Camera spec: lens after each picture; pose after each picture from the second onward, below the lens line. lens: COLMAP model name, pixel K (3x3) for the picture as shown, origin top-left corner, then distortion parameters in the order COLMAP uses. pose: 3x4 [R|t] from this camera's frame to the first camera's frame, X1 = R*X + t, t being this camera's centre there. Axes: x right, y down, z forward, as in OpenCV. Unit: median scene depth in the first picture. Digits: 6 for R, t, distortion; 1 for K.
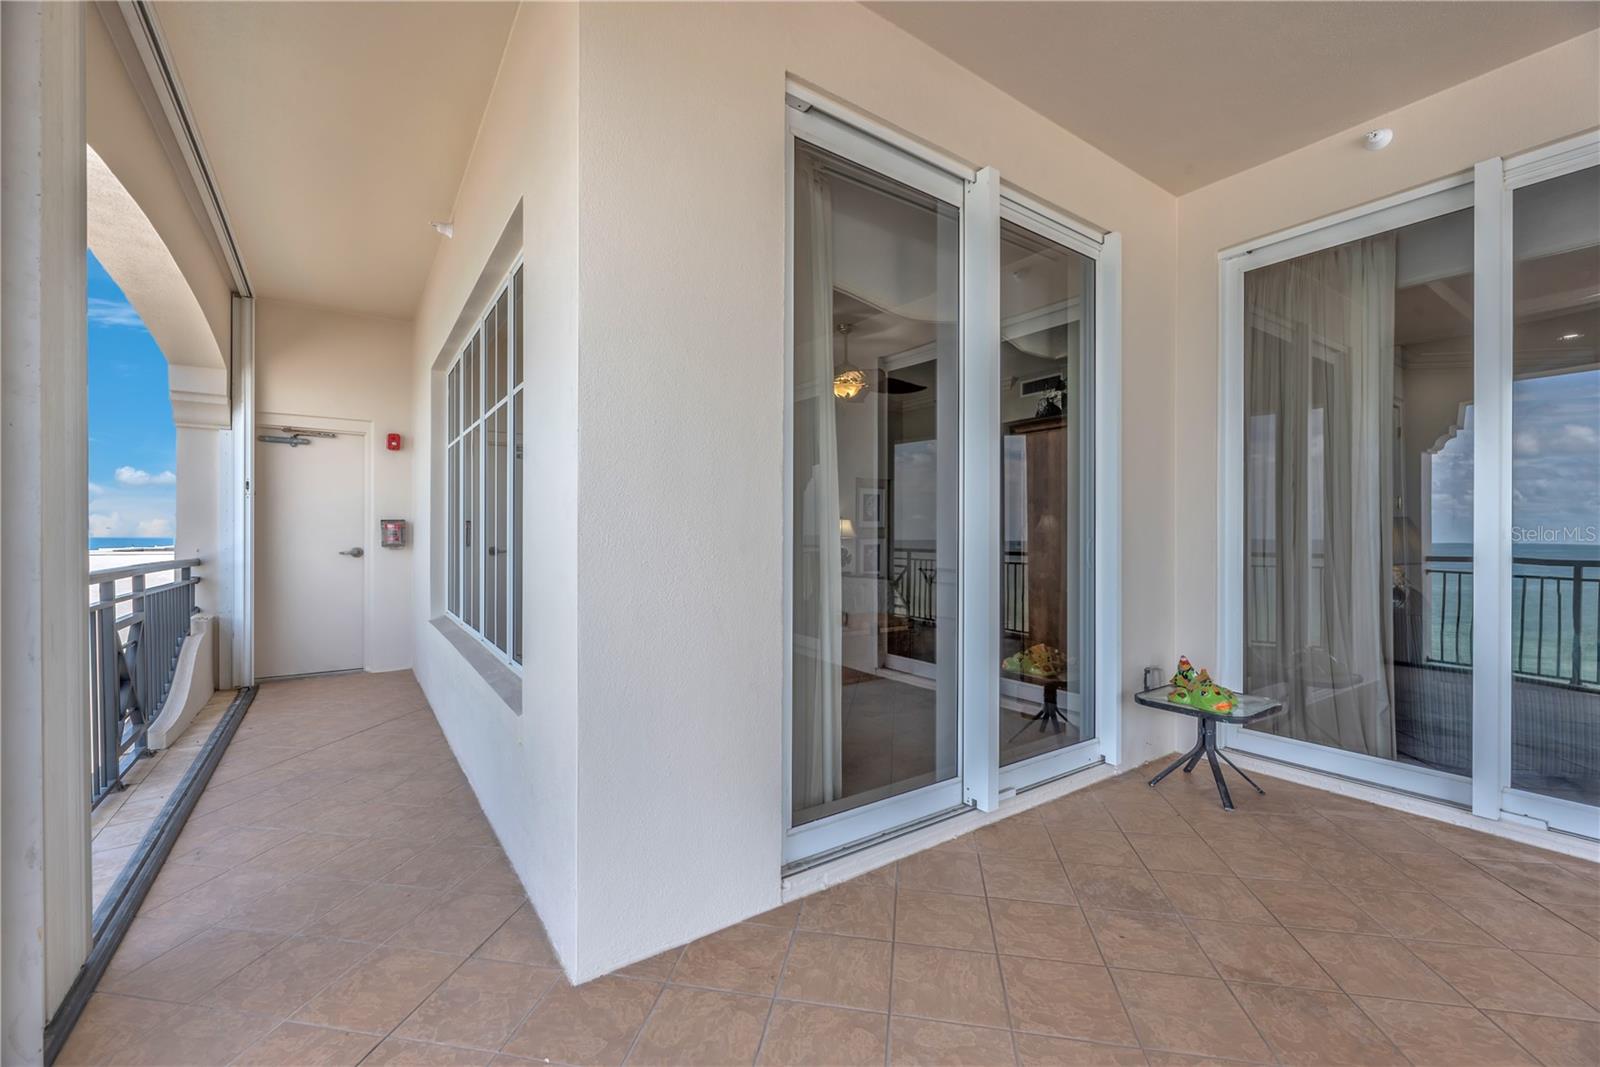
lens RADIAL K [[651.7, 0, 796.8], [0, 651.7, 544.4], [0, 0, 1]] dist [-0.000771, 0.000316]
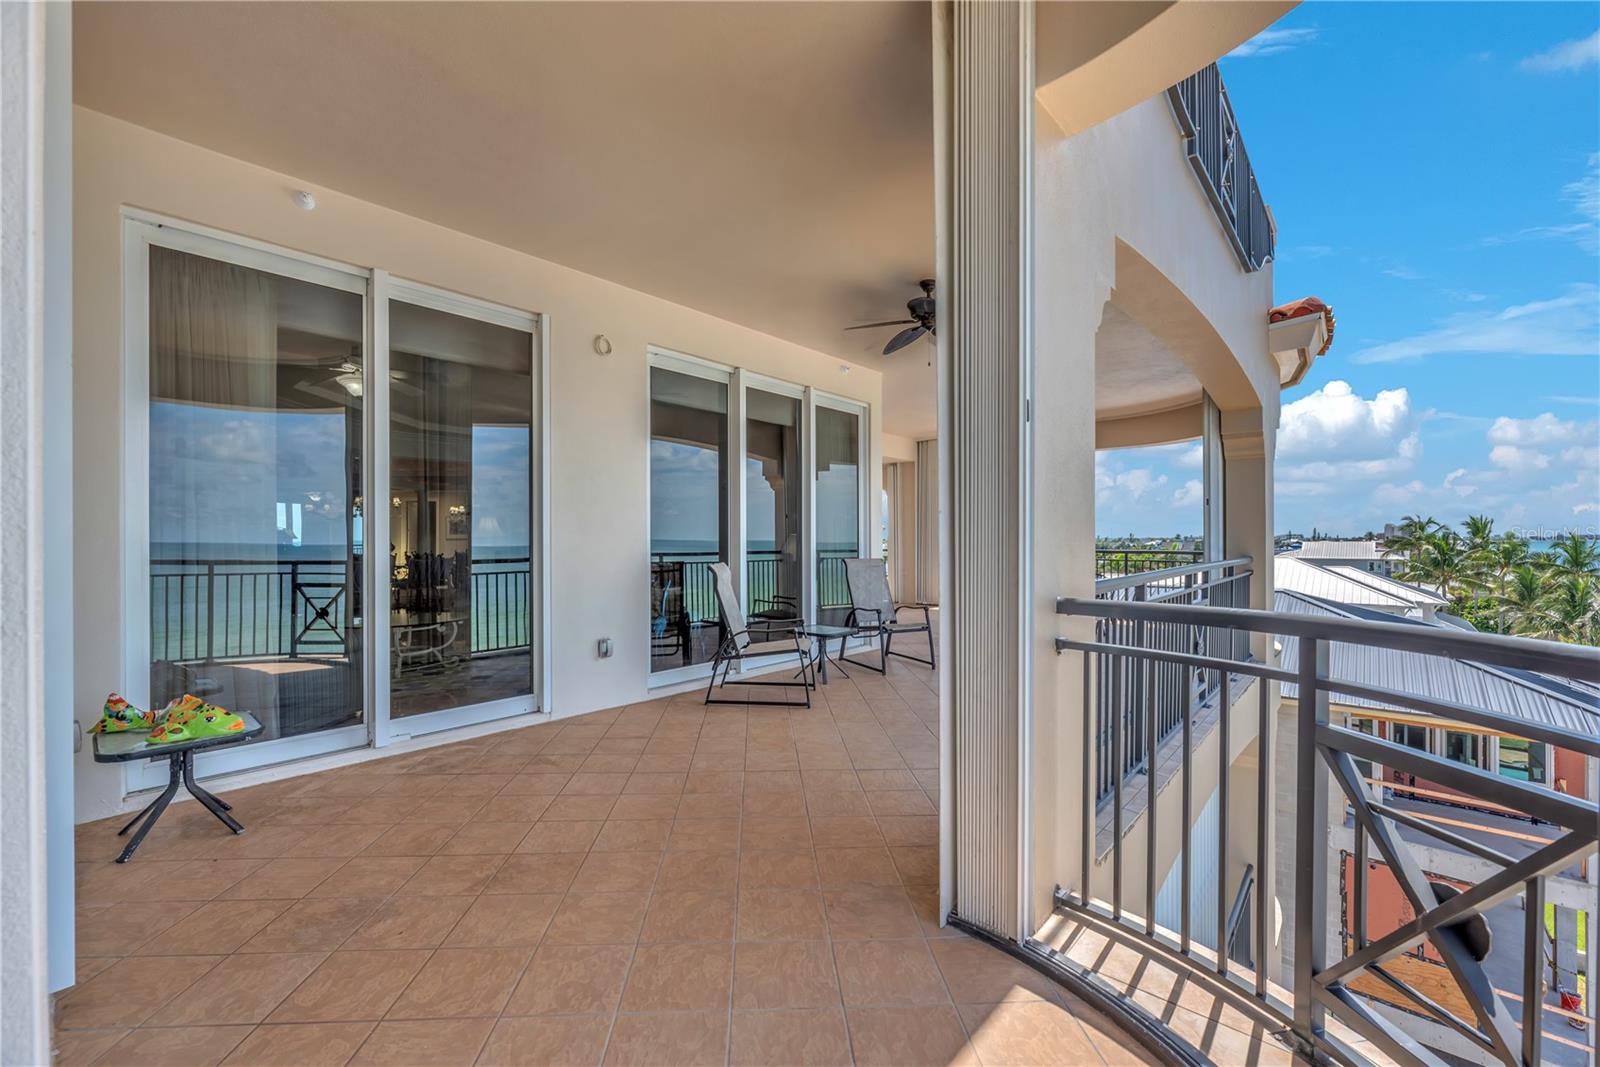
lens RADIAL K [[651.7, 0, 796.8], [0, 651.7, 544.4], [0, 0, 1]] dist [-0.000771, 0.000316]
pose [[-0.231118, -0.011427, 0.972859, -0.464398], [0.012528, 0.999813, 0.014720, -0.016566], [-0.972845, 0.015590, -0.230932, 0.442332]]
